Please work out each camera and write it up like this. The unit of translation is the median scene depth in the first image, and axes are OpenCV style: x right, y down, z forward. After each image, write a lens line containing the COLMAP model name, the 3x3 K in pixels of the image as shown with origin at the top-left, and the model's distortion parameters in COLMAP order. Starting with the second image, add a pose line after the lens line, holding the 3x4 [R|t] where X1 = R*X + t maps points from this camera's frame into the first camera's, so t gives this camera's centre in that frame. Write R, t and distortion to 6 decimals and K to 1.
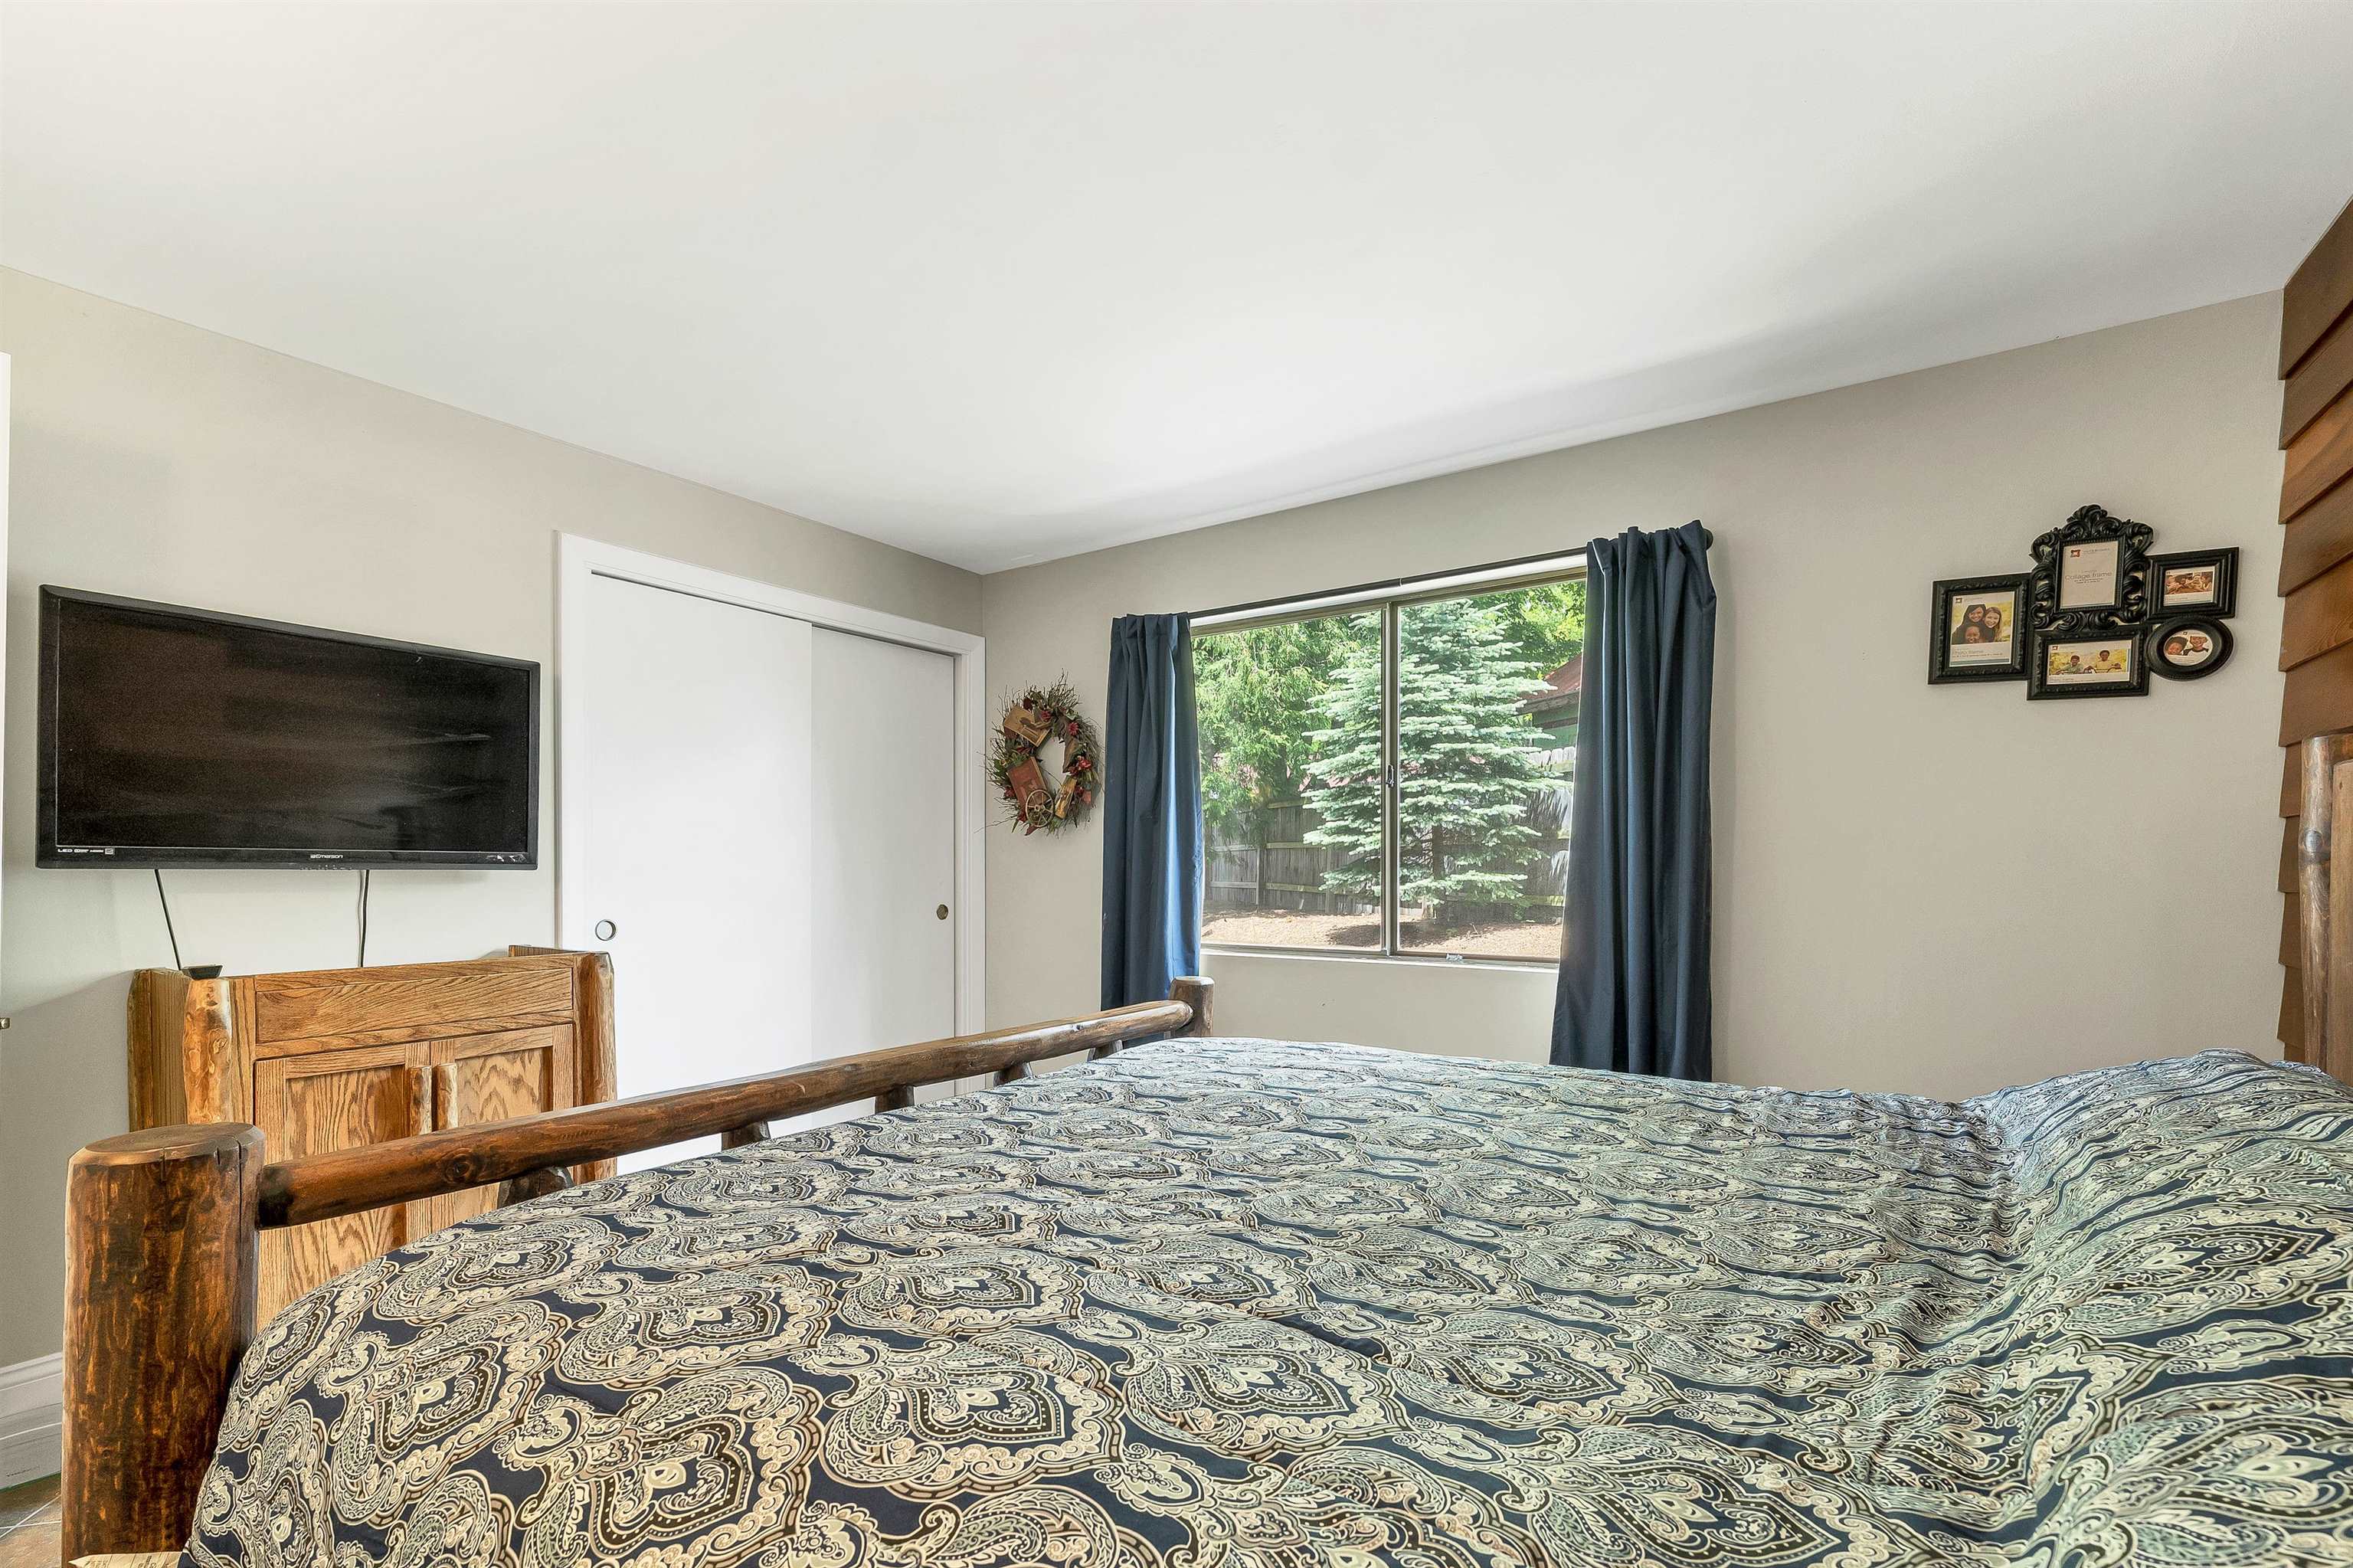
lens RADIAL K [[1025.8, 0, 1172.2], [0, 1025.8, 846.8], [0, 0, 1]] dist [0.000027, -0.000087]
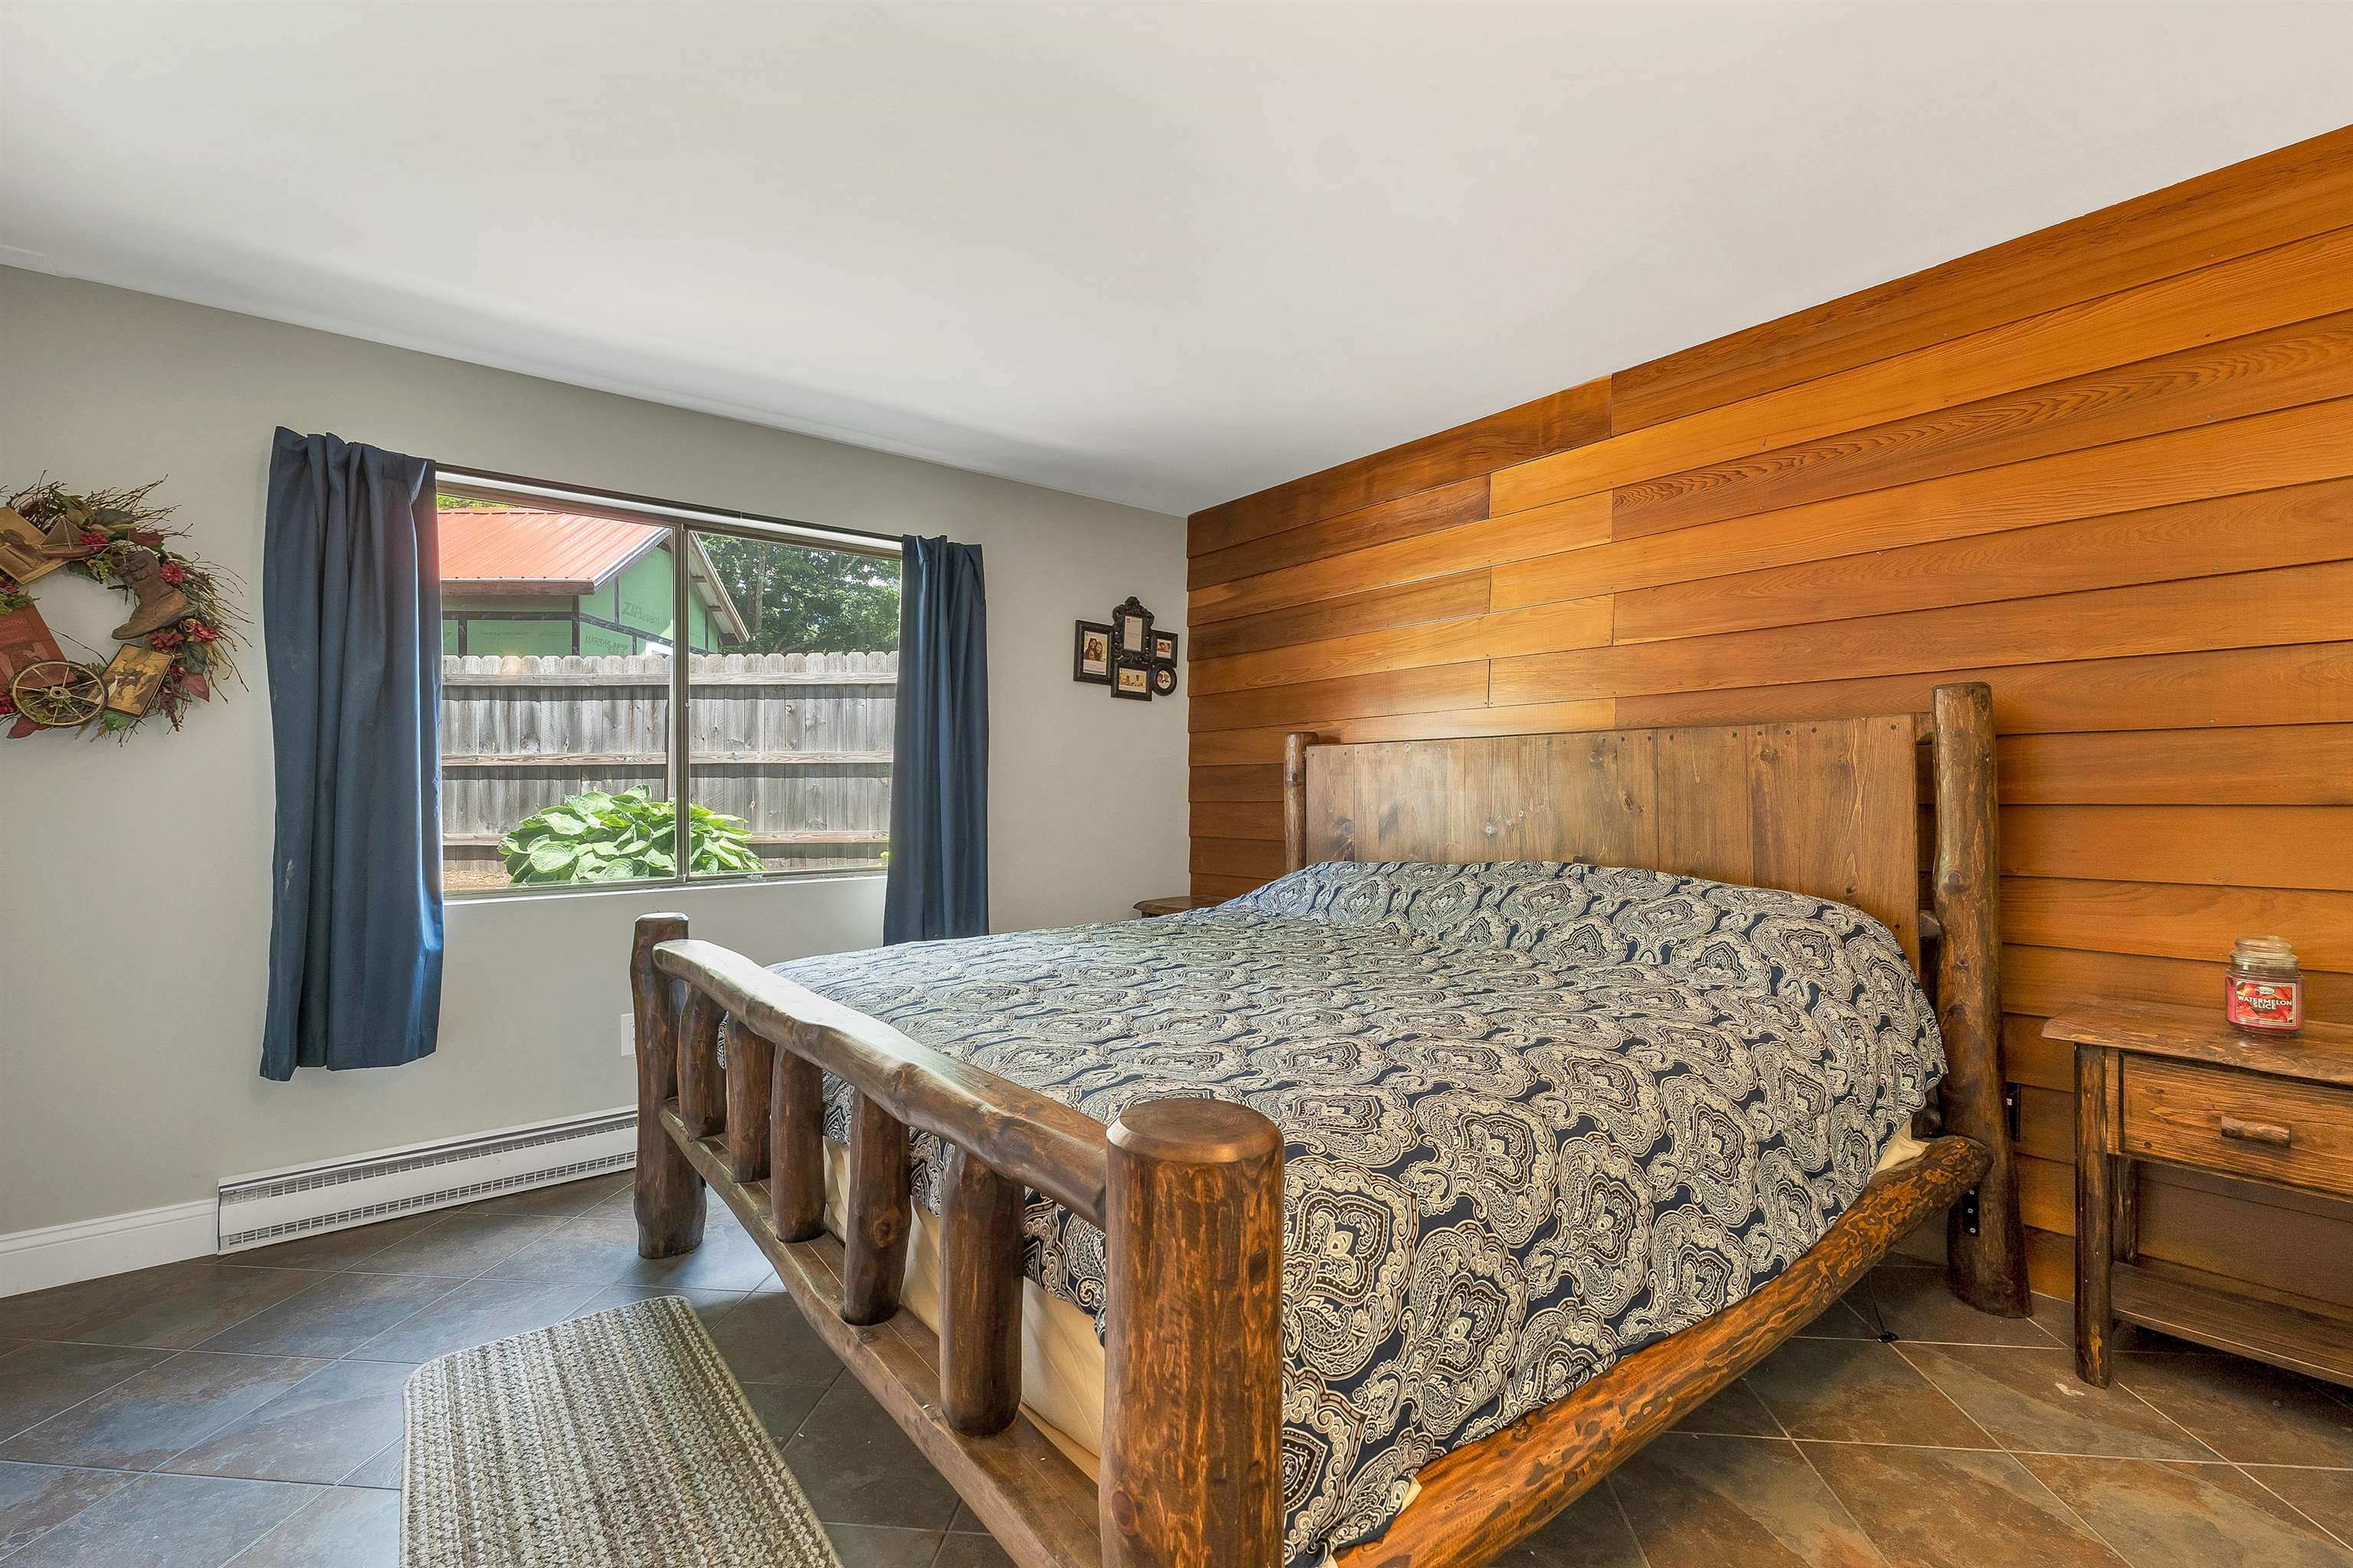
lens RADIAL K [[982.6, 0, 1170.7], [0, 982.6, 804.0], [0, 0, 1]] dist [-0.002237, 0.000023]
pose [[0.308650, -0.013252, 0.951083, -0.796388], [-0.012687, 0.999757, 0.018048, 0.013077], [-0.951091, -0.017637, 0.308407, 0.375024]]
